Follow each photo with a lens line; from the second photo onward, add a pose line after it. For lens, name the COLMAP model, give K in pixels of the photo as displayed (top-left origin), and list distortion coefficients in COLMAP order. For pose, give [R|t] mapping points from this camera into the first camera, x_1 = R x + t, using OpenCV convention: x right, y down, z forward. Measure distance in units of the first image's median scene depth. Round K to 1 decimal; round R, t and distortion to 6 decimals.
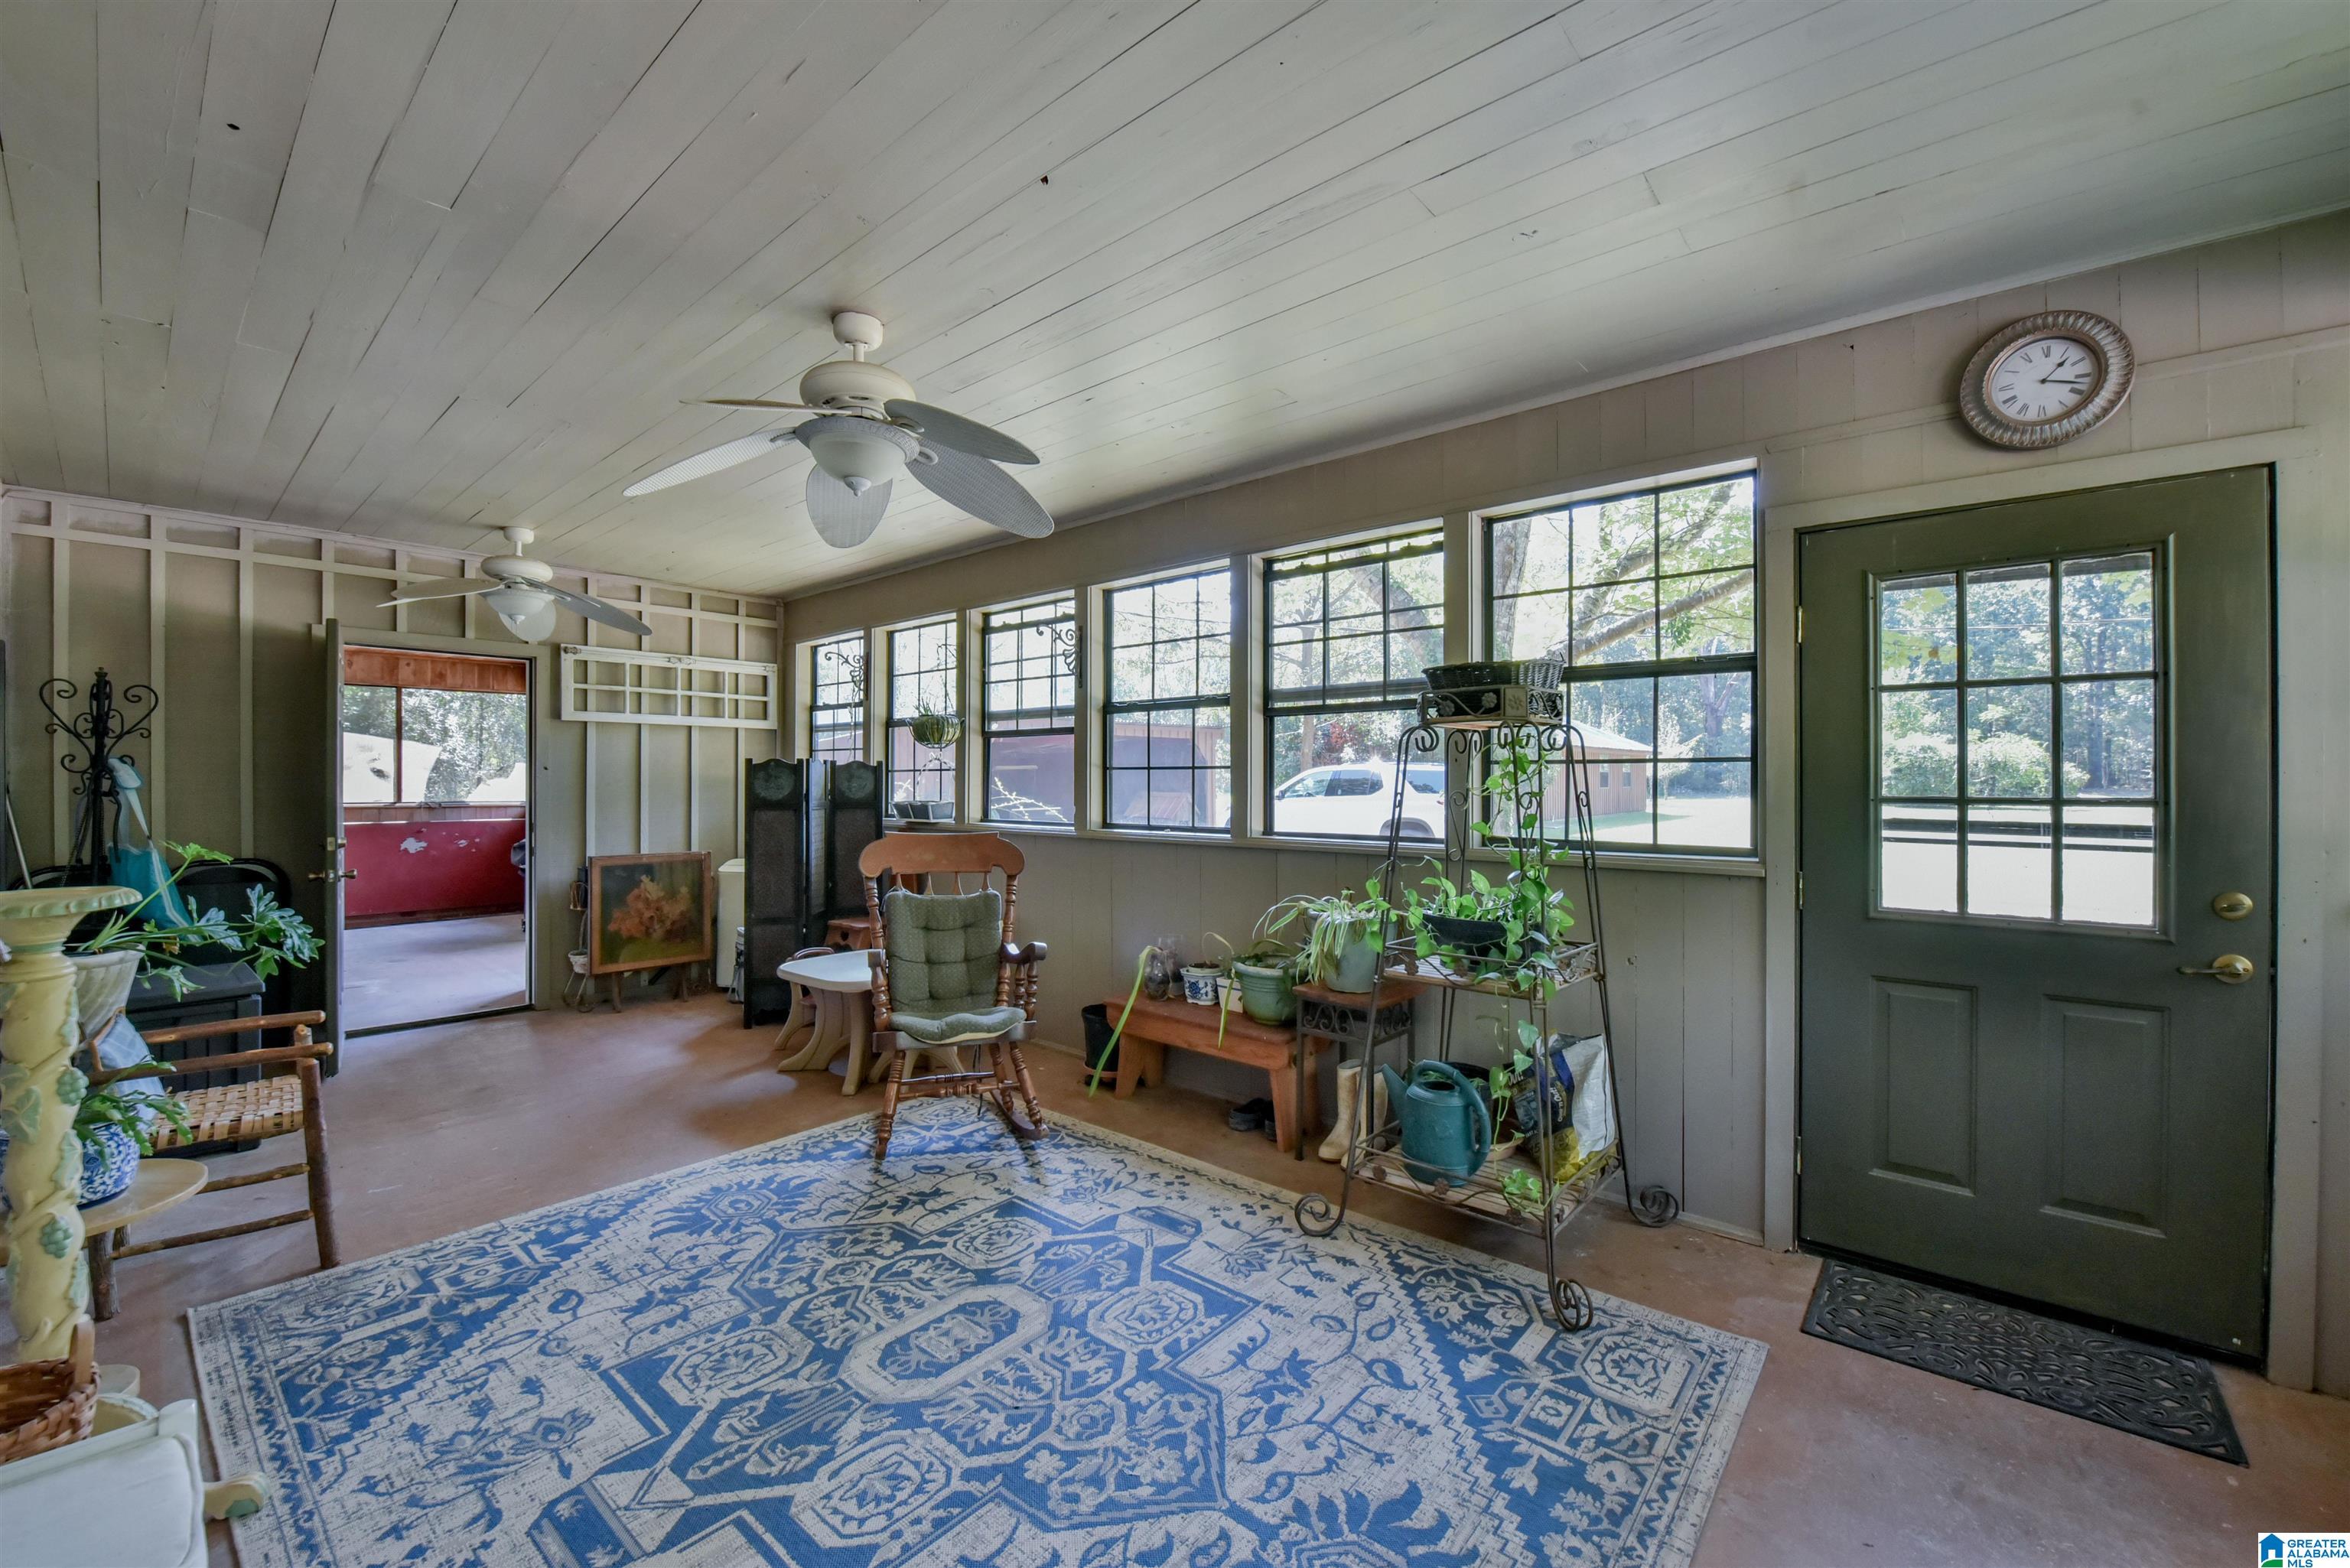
lens RADIAL K [[942.7, 0, 1178.3], [0, 942.7, 778.9], [0, 0, 1]] dist [-0.015401, -0.003080]
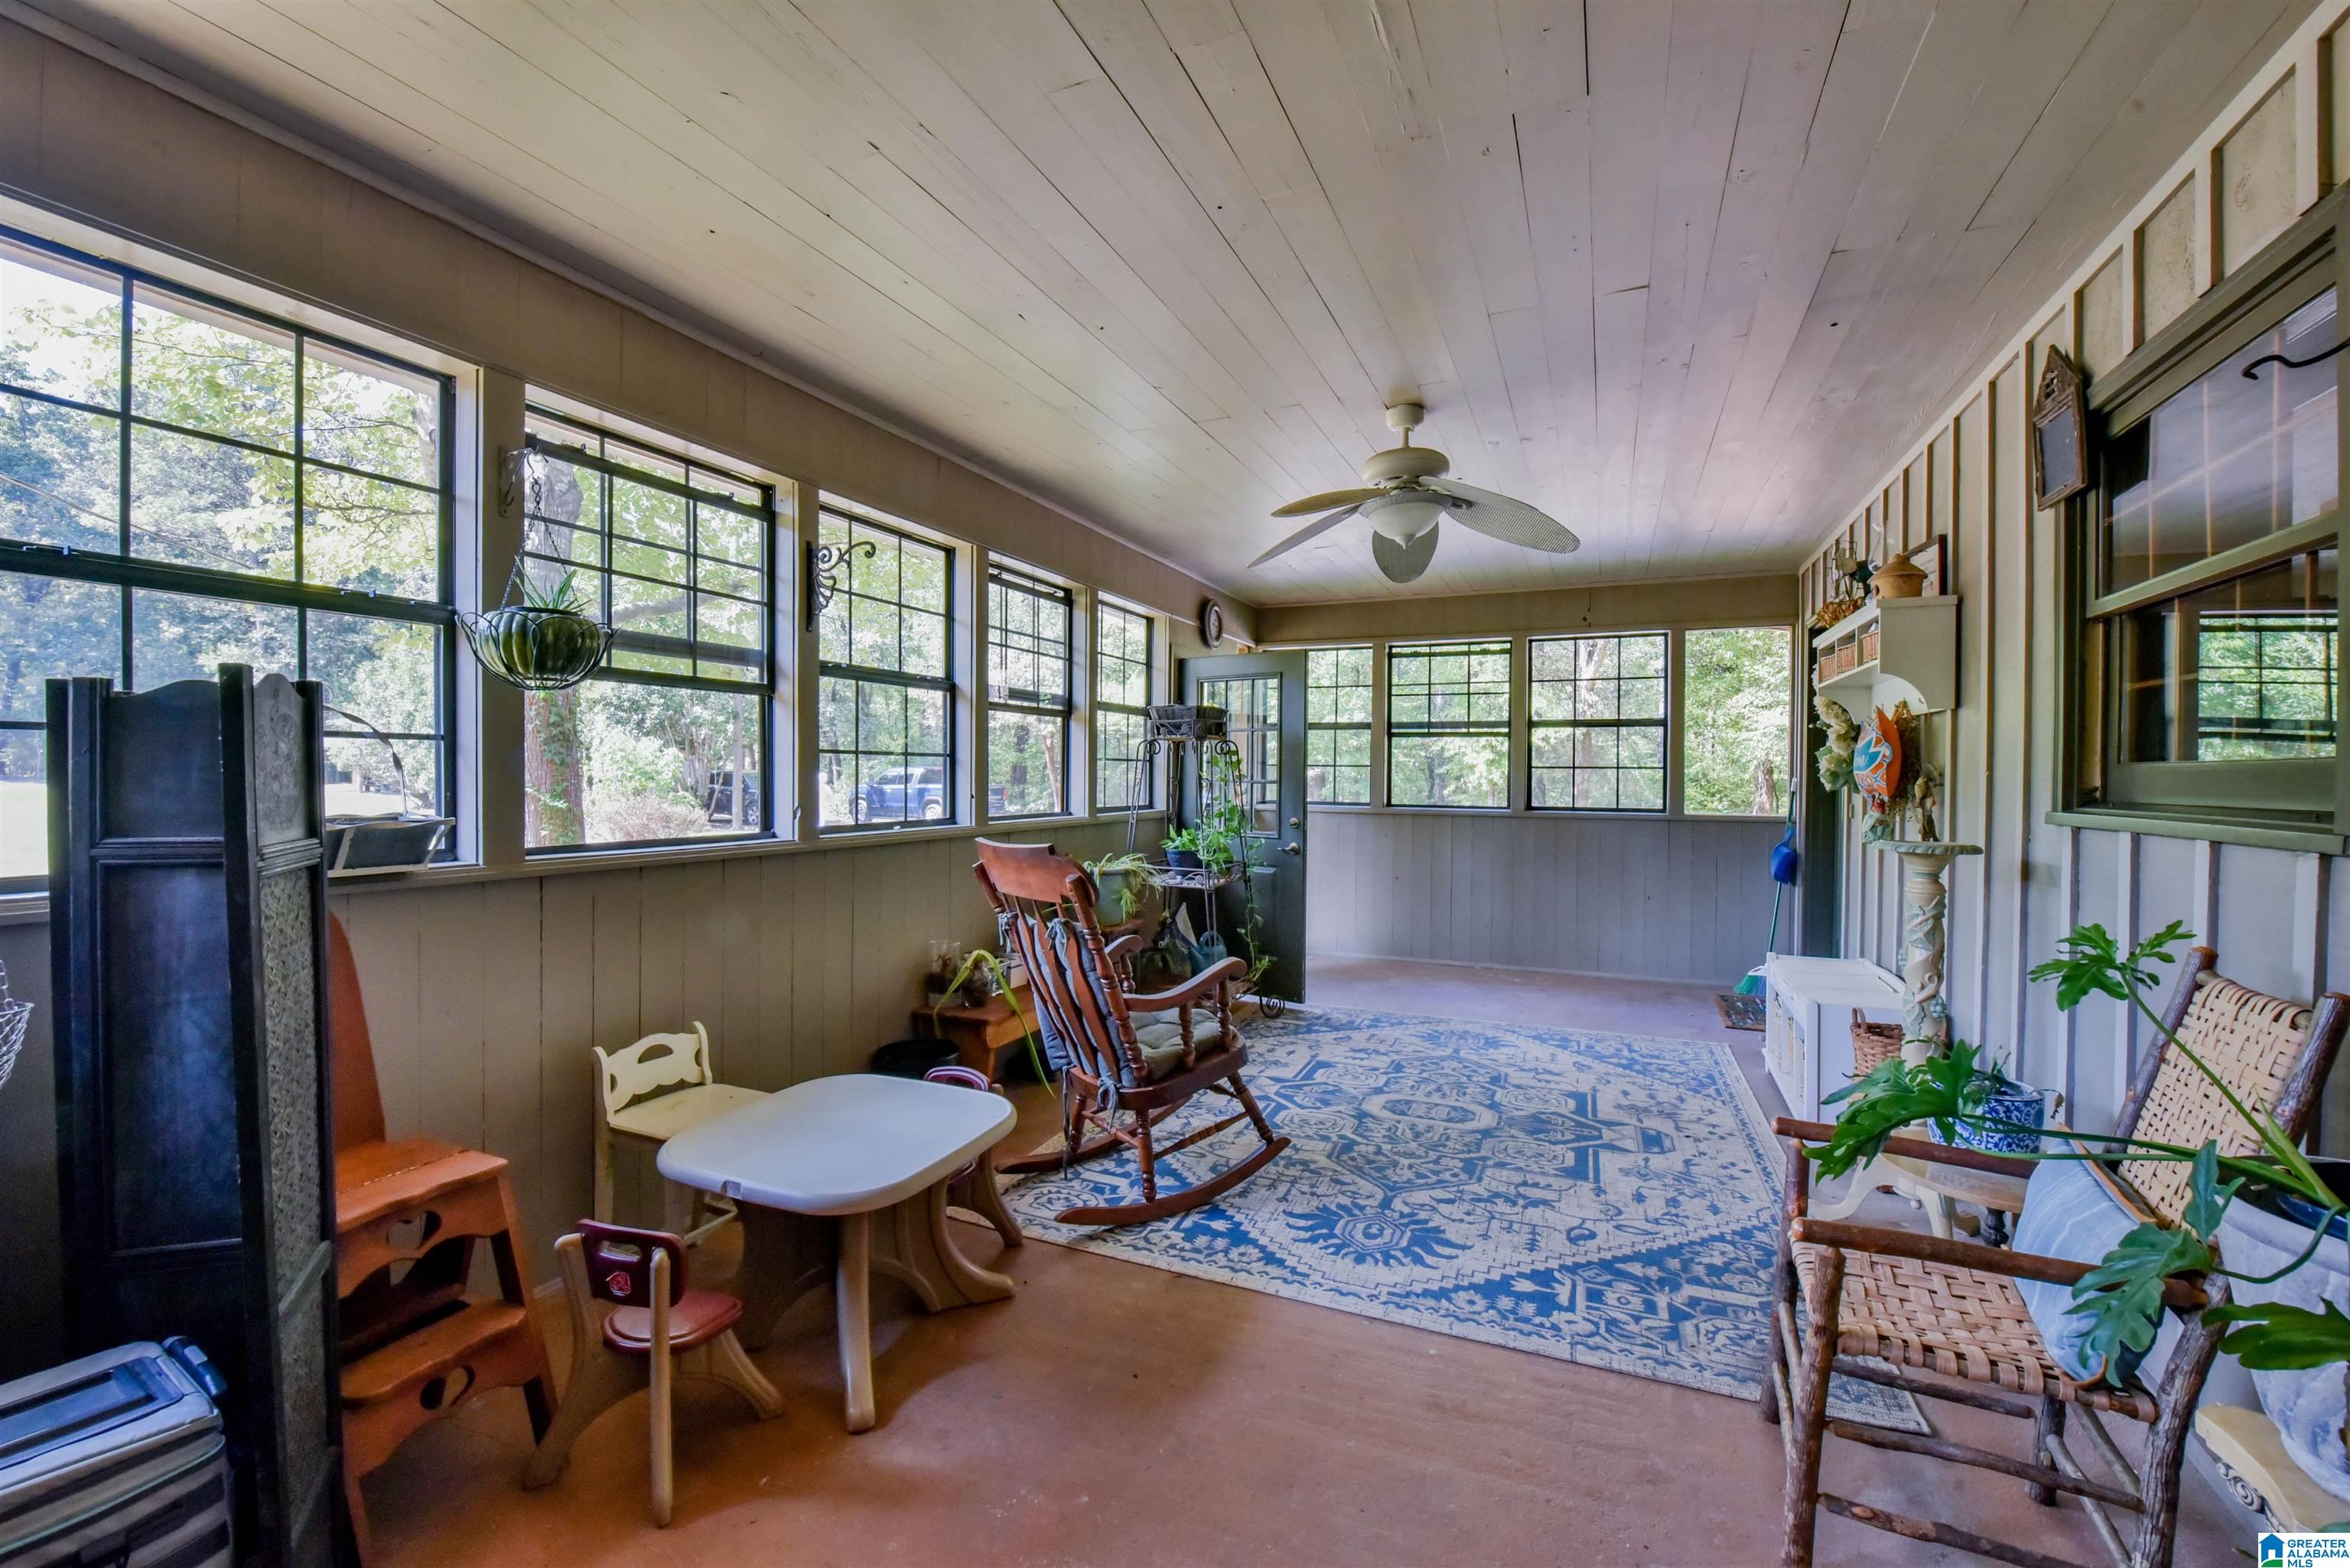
lens RADIAL K [[942.7, 0, 1178.3], [0, 942.7, 778.9], [0, 0, 1]] dist [-0.015401, -0.003080]
pose [[-0.285185, -0.007587, 0.958442, -1.533719], [-0.006450, 0.999961, 0.005996, 0.007111], [-0.958451, -0.004472, -0.285223, 1.717171]]
